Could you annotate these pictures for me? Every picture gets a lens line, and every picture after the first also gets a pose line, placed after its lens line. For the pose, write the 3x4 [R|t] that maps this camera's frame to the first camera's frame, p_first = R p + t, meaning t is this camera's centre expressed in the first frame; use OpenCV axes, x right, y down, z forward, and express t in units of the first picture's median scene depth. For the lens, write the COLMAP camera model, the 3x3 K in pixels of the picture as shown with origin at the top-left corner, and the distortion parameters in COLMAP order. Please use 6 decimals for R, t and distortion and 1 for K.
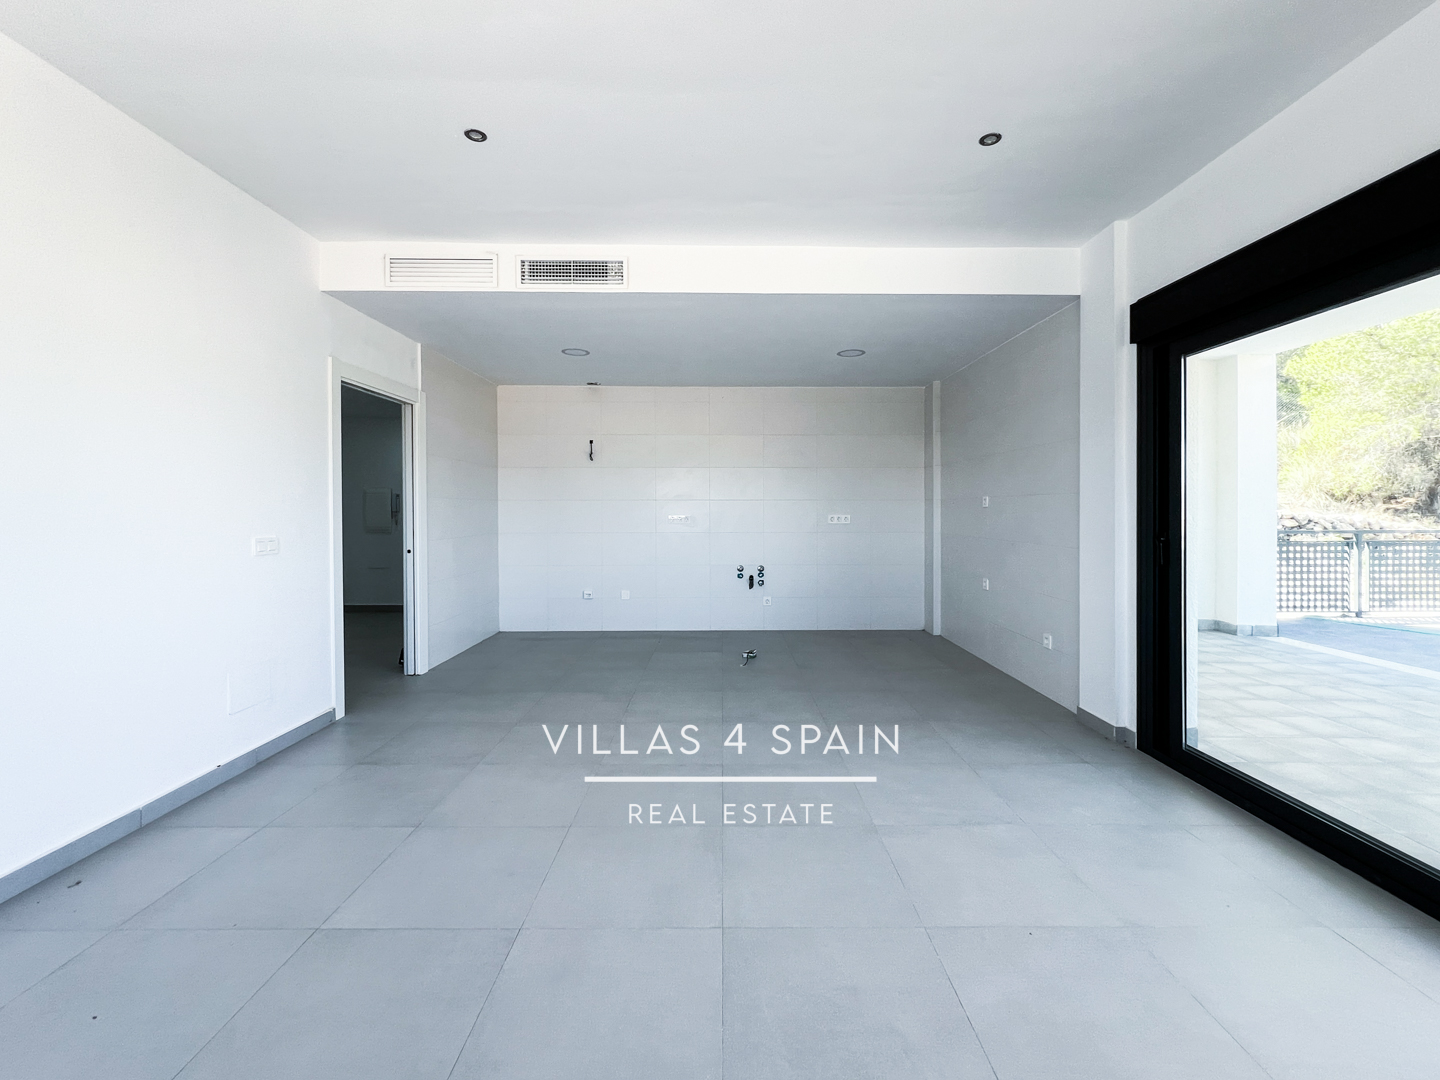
lens RADIAL K [[629.5, 0, 731.1], [0, 629.5, 505.6], [0, 0, 1]] dist [0.000305, 0.000759]
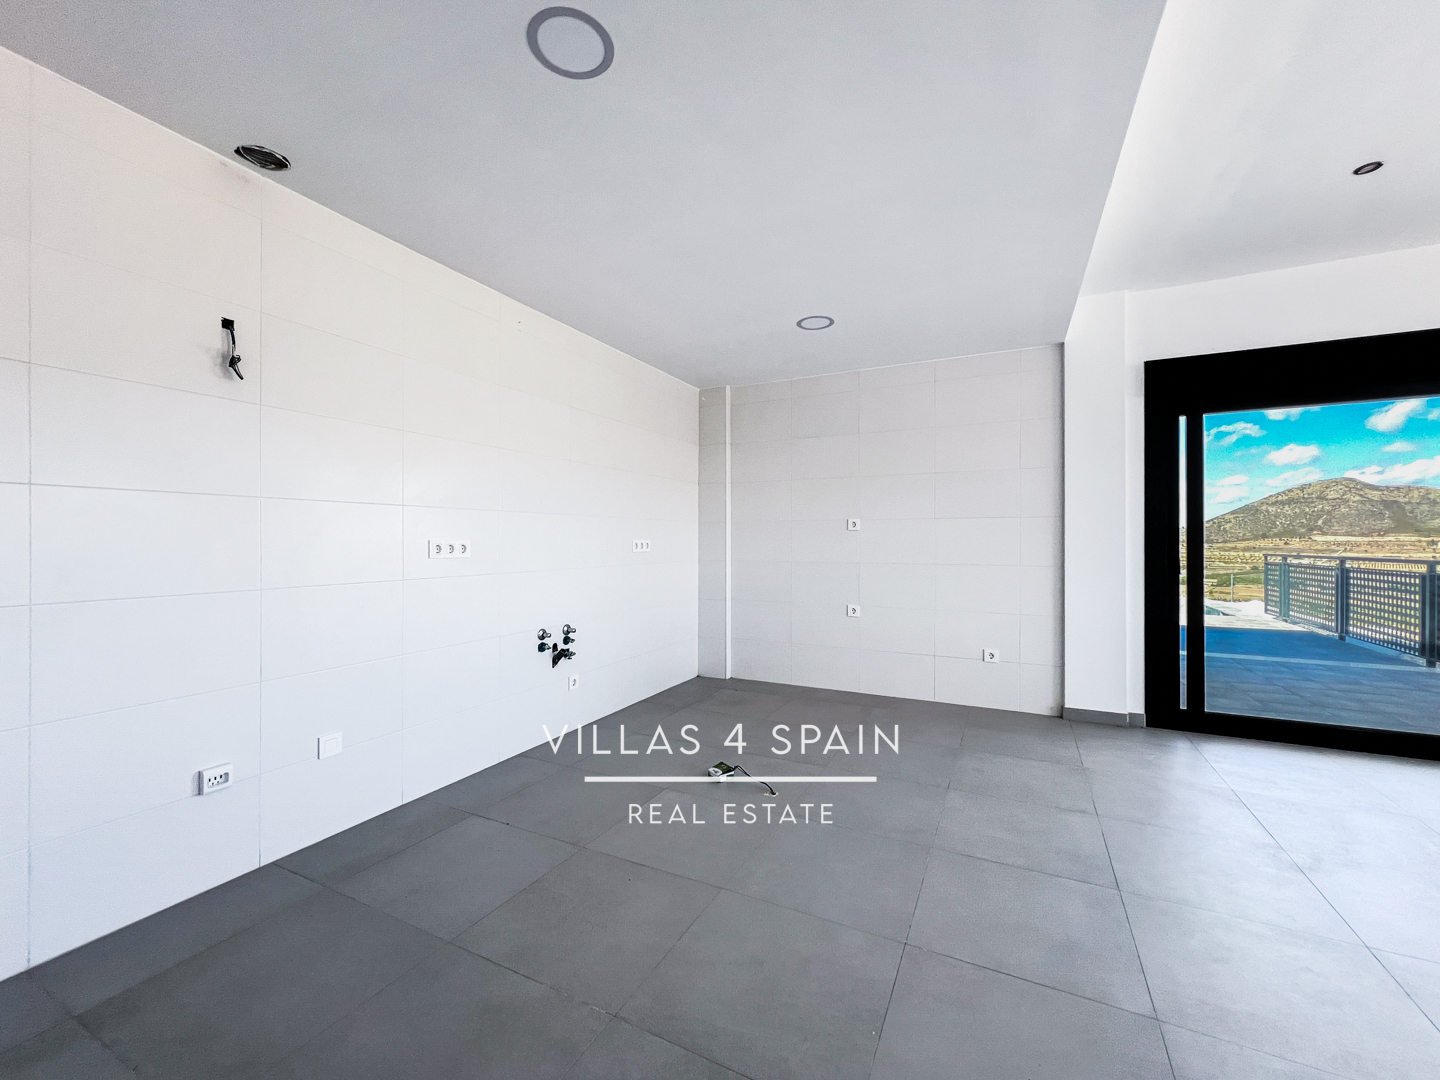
lens RADIAL K [[591.3, 0, 699.3], [0, 591.3, 542.1], [0, 0, 1]] dist [0.002605, -0.001170]
pose [[0.463079, -0.000861, 0.886316, -0.672640], [-0.006493, 0.999969, 0.004364, 0.022728], [-0.886293, -0.007776, 0.463060, 1.069083]]
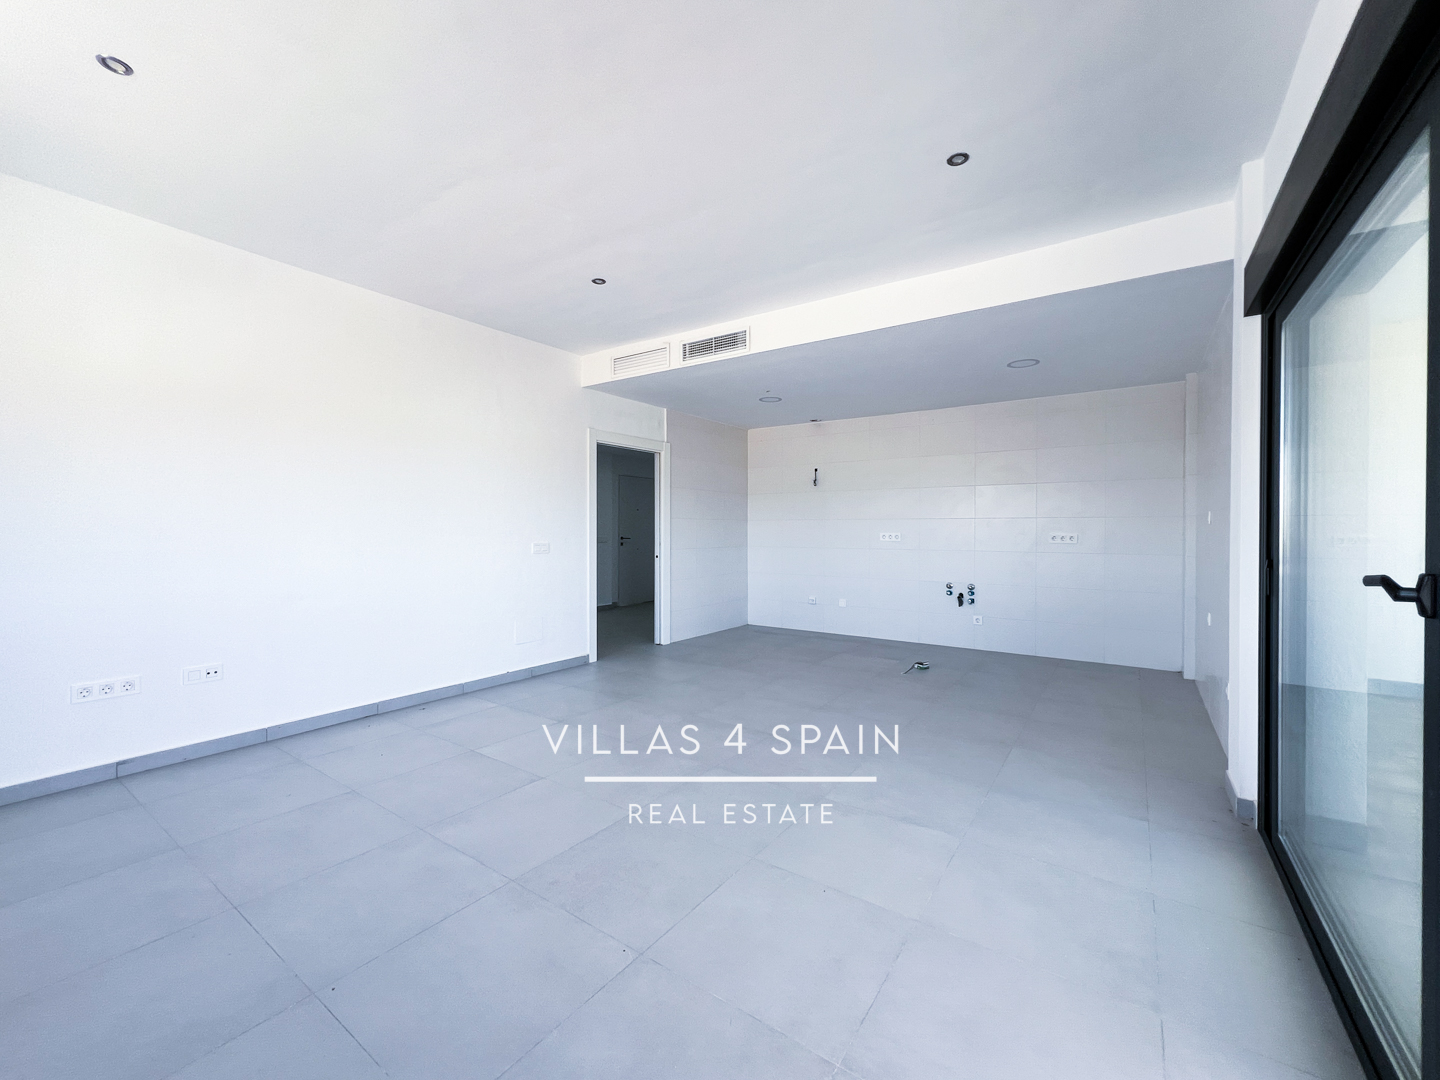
lens RADIAL K [[591.3, 0, 718.4], [0, 591.3, 527.4], [0, 0, 1]] dist [0.002605, -0.001170]
pose [[0.811302, 0.000638, -0.584627, 0.461999], [0.000877, 0.999997, 0.002308, 0.004667], [0.584627, -0.002385, 0.811299, 0.002574]]
